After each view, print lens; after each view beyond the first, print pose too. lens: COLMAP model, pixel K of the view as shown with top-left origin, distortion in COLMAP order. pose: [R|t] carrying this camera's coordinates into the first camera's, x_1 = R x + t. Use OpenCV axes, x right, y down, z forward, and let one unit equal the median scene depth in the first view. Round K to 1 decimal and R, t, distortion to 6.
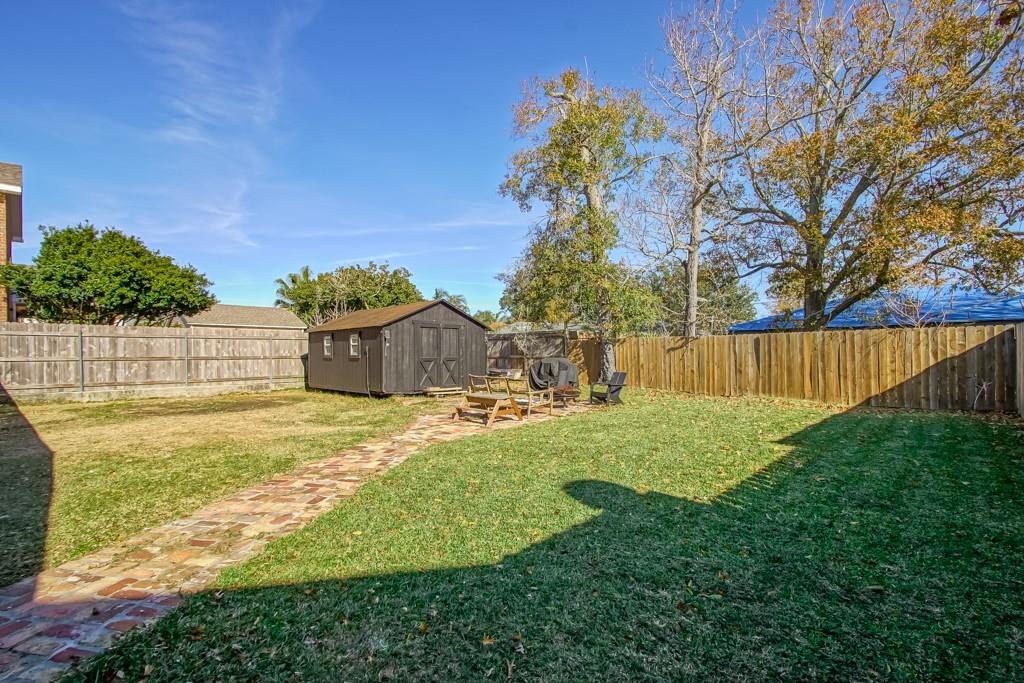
lens RADIAL K [[464.0, 0, 502.1], [0, 464.0, 352.7], [0, 0, 1]] dist [-0.029812, -0.000814]
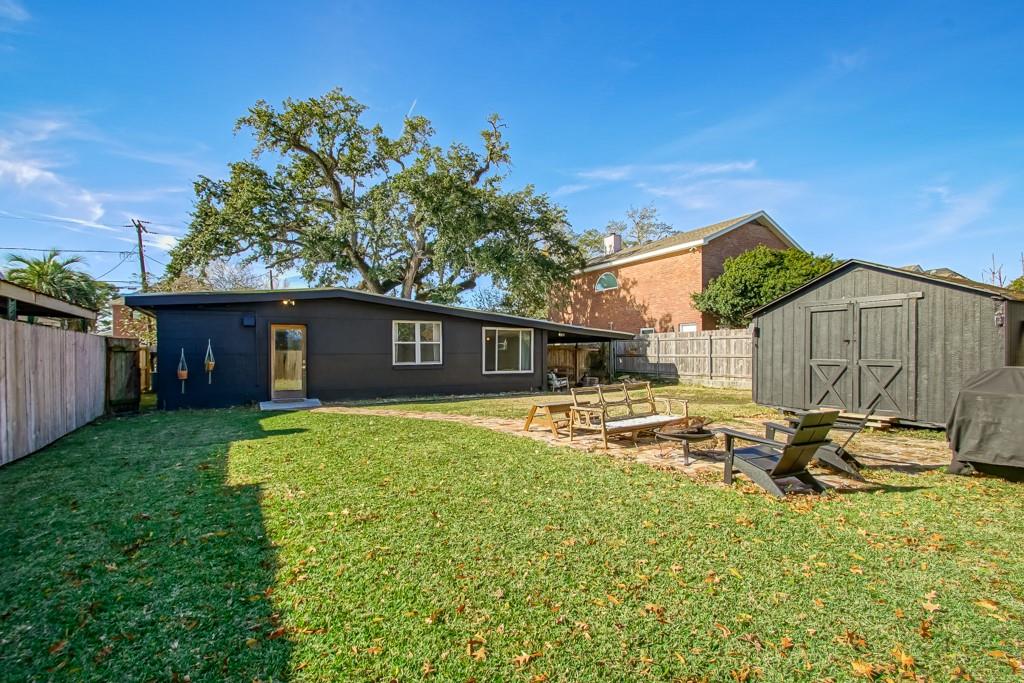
lens RADIAL K [[464.0, 0, 502.1], [0, 464.0, 352.7], [0, 0, 1]] dist [-0.029812, -0.000814]
pose [[-0.293301, 0.006265, -0.956000, 0.571417], [0.007241, 0.999964, 0.004332, -0.006303], [0.955993, -0.005652, -0.293336, 0.804585]]
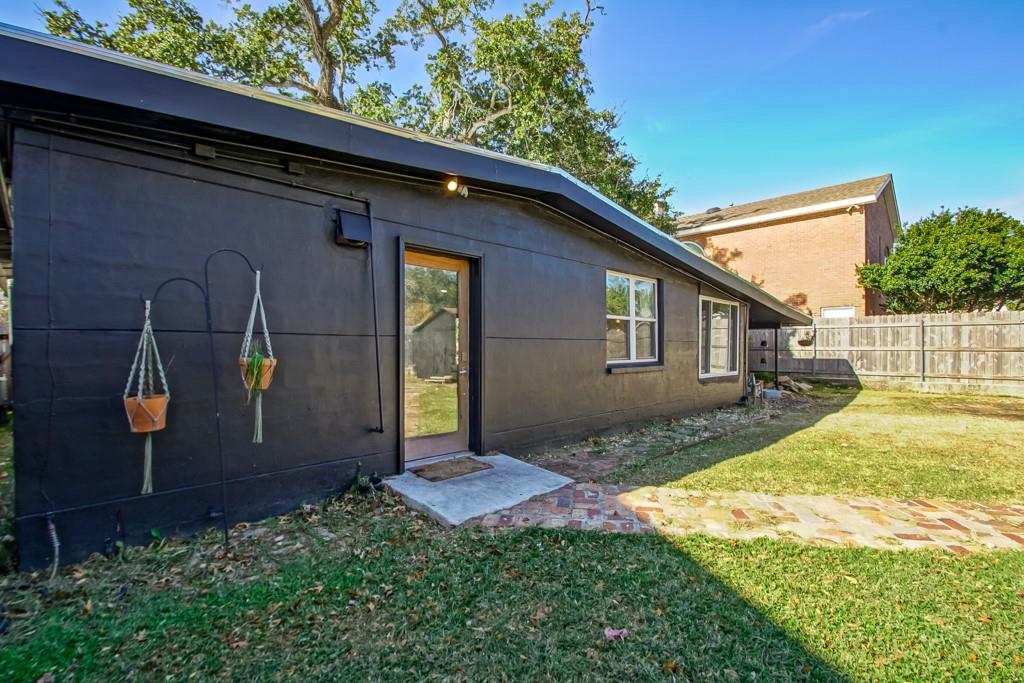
lens RADIAL K [[464.0, 0, 502.1], [0, 464.0, 352.7], [0, 0, 1]] dist [-0.029812, -0.000814]
pose [[-0.041842, 0.015760, -0.999000, 0.099927], [0.000568, 0.999876, 0.015750, 0.005787], [0.999124, 0.000092, -0.041845, 0.116855]]
